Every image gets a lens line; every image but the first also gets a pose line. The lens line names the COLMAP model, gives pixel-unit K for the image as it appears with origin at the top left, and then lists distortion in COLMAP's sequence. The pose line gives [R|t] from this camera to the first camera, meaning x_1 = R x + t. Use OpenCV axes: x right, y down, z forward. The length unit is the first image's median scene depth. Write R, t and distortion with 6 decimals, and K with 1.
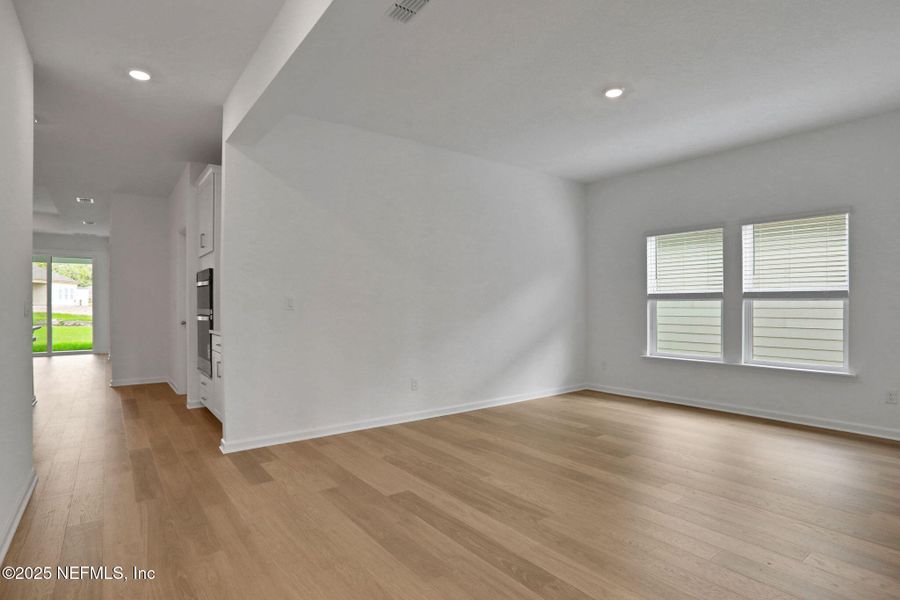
lens RADIAL K [[472.9, 0, 454.4], [0, 472.9, 299.2], [0, 0, 1]] dist [-0.029897, 0.000474]
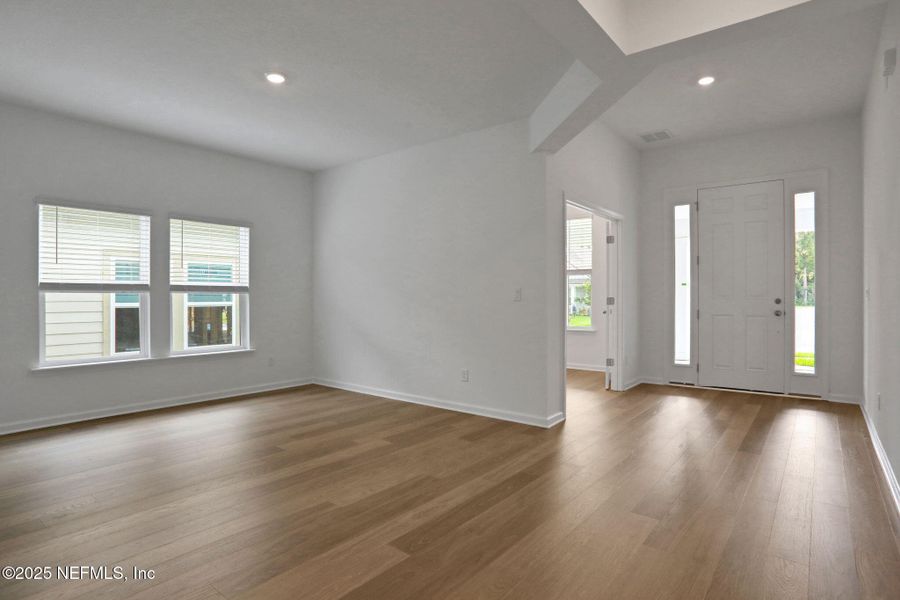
lens RADIAL K [[472.9, 0, 454.4], [0, 472.9, 299.2], [0, 0, 1]] dist [-0.029897, 0.000474]
pose [[-0.233484, -0.004308, 0.972351, -0.786250], [-0.007763, 0.999967, 0.002567, 0.013706], [-0.972330, -0.006950, -0.233509, 0.998753]]
